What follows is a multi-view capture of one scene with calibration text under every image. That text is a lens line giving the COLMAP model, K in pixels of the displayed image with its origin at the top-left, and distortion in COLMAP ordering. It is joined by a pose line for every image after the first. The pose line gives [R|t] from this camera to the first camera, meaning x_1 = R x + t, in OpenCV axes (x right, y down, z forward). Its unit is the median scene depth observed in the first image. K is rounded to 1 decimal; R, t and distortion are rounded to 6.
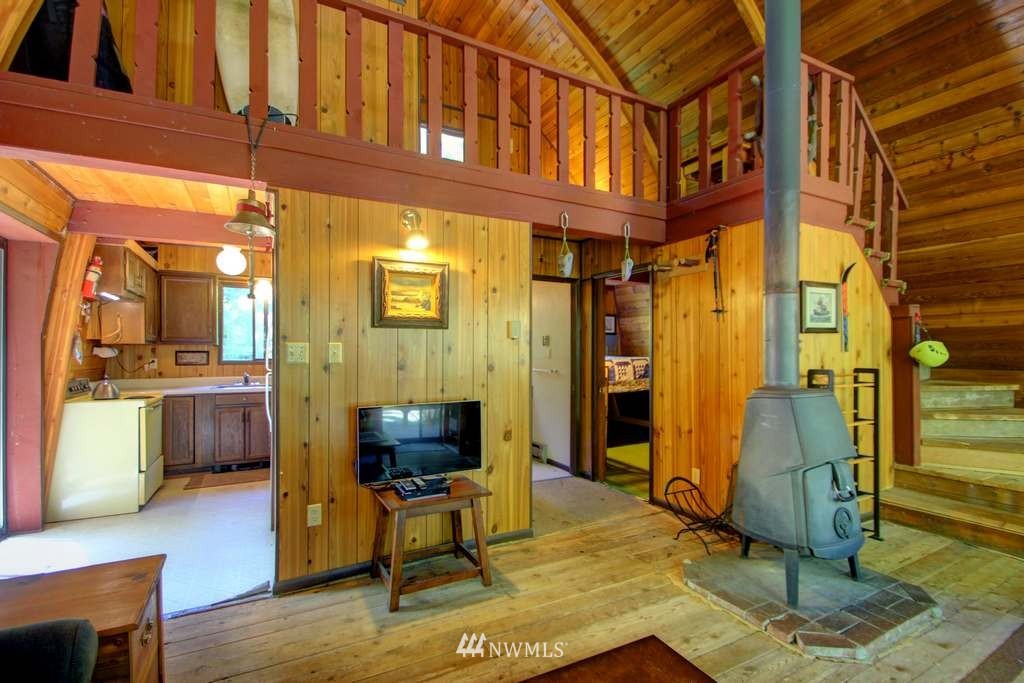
lens RADIAL K [[479.1, 0, 524.6], [0, 479.1, 351.2], [0, 0, 1]] dist [0.015861, -0.018717]
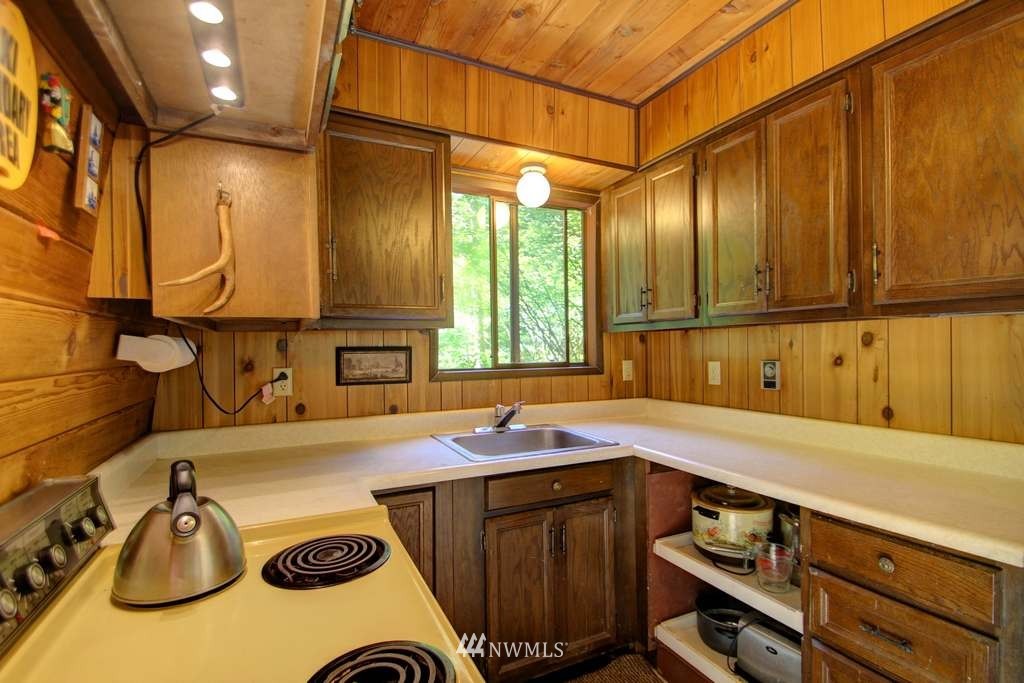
lens RADIAL K [[479.1, 0, 524.6], [0, 479.1, 351.2], [0, 0, 1]] dist [0.015861, -0.018717]
pose [[0.999204, -0.013333, -0.037591, -0.568504], [0.013600, 0.999884, 0.006857, 0.002046], [0.037495, -0.007363, 0.999270, 0.634346]]
